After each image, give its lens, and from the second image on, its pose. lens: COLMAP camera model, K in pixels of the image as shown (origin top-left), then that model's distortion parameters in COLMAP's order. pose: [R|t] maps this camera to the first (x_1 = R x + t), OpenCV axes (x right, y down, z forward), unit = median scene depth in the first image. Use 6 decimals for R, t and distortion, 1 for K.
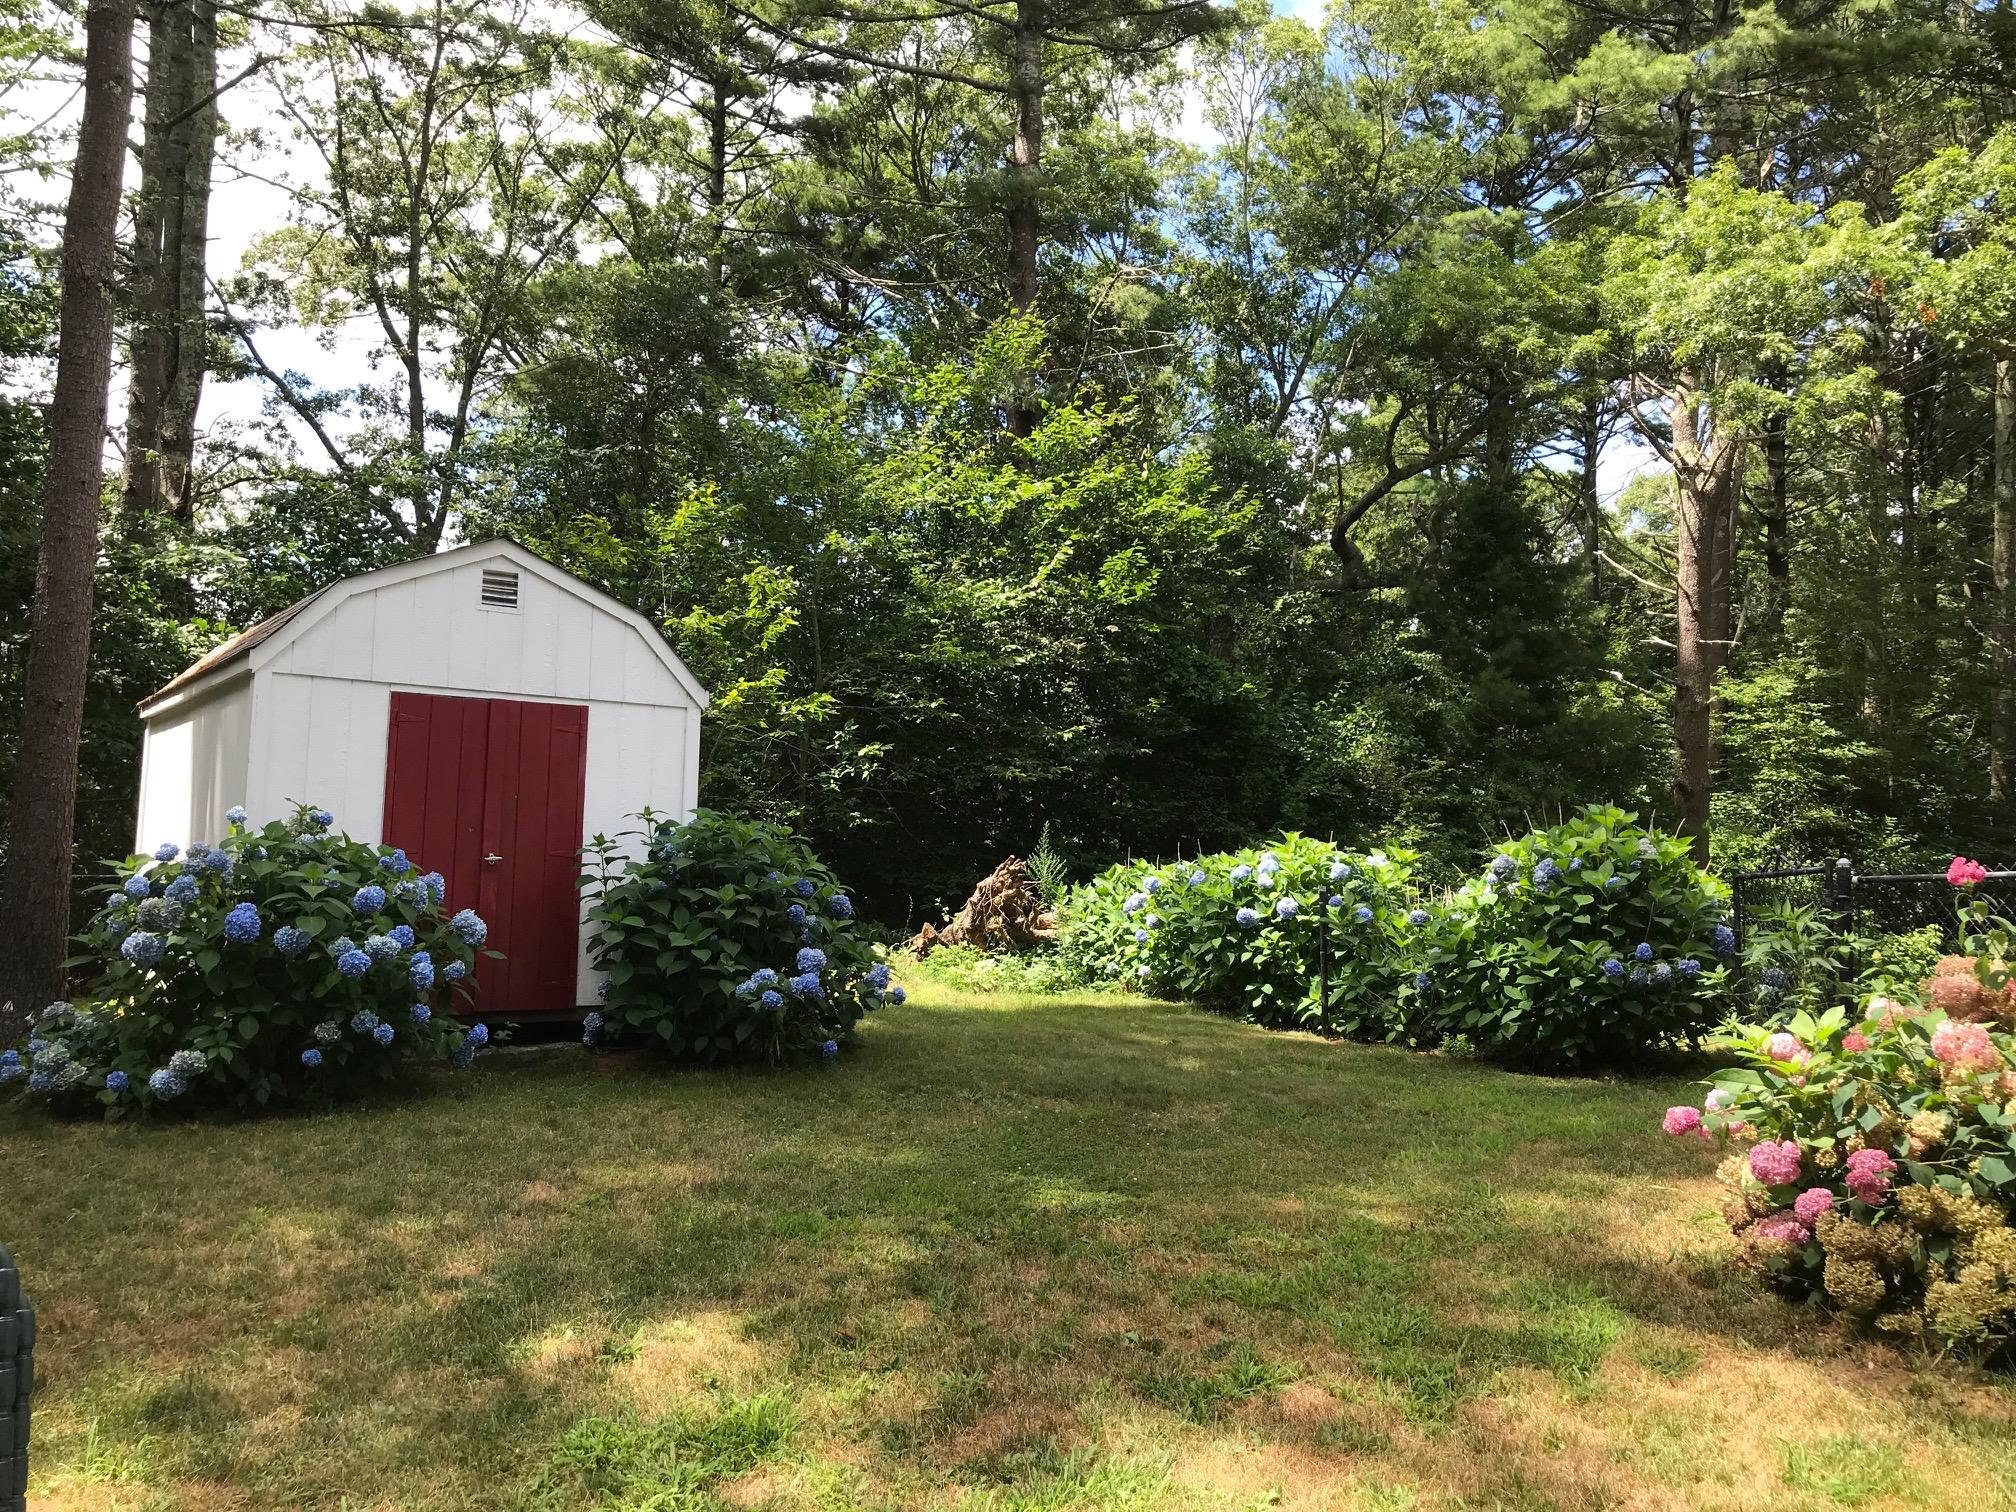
lens RADIAL K [[1661.2, 0, 1007.9], [0, 1661.2, 765.9], [0, 0, 1]] dist [0.051013, -0.077120]
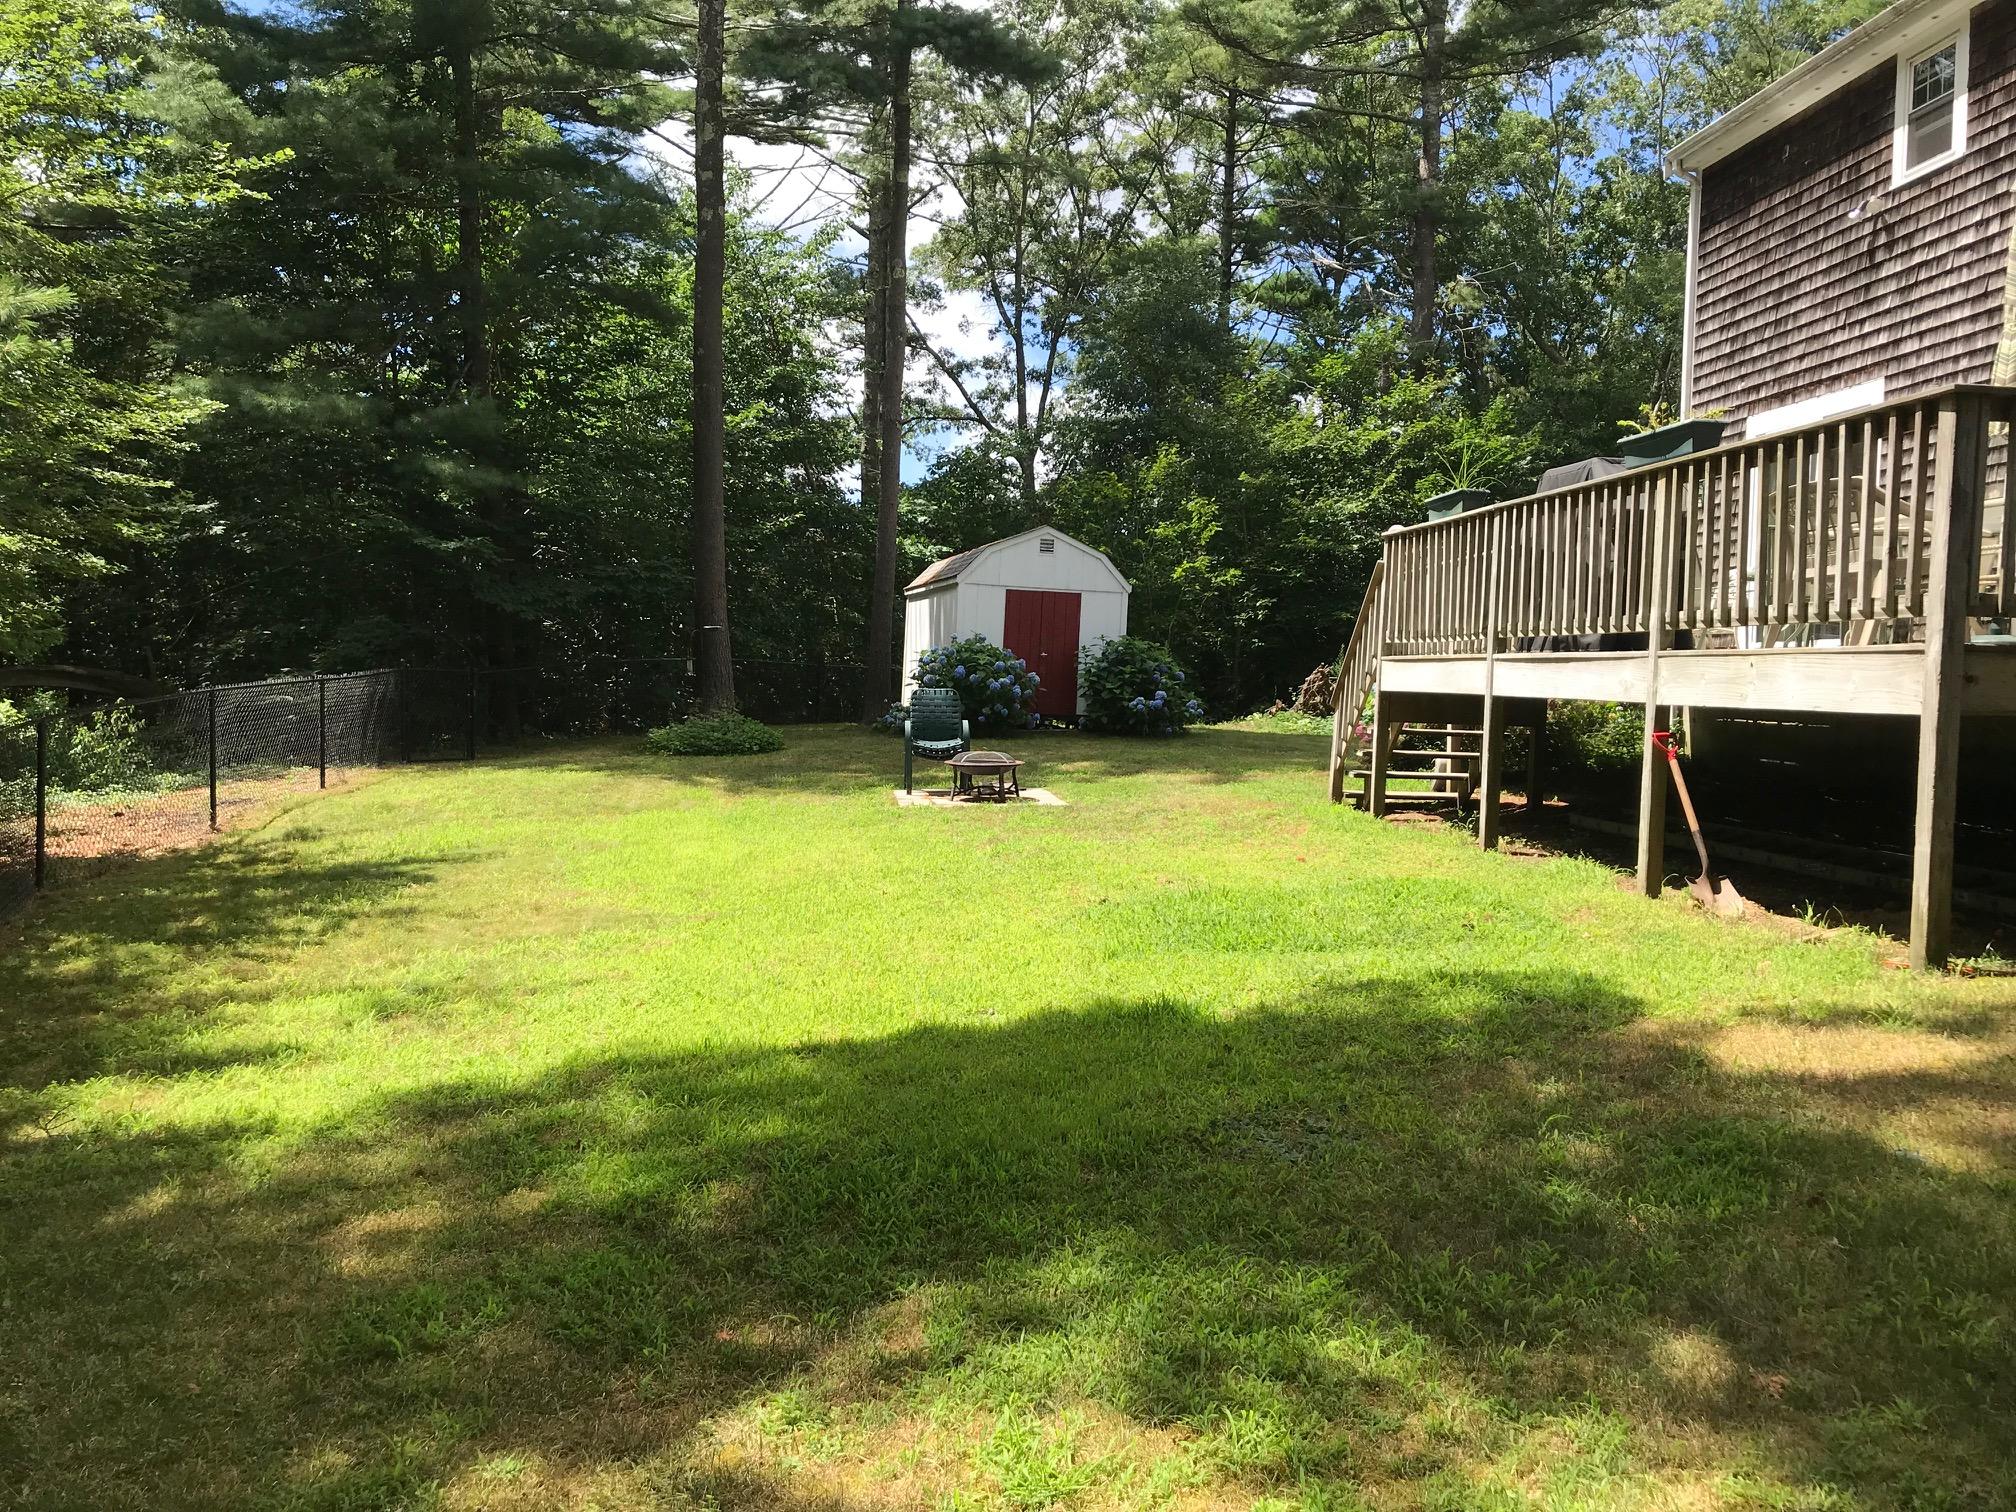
lens RADIAL K [[1661.2, 0, 1006.1], [0, 1661.2, 752.6], [0, 0, 1]] dist [0.051013, -0.077120]
pose [[0.938914, 0.031075, -0.342745, 0.266137], [0.001611, 0.995507, 0.094671, -0.018319], [0.344147, -0.089440, 0.934646, -0.729905]]
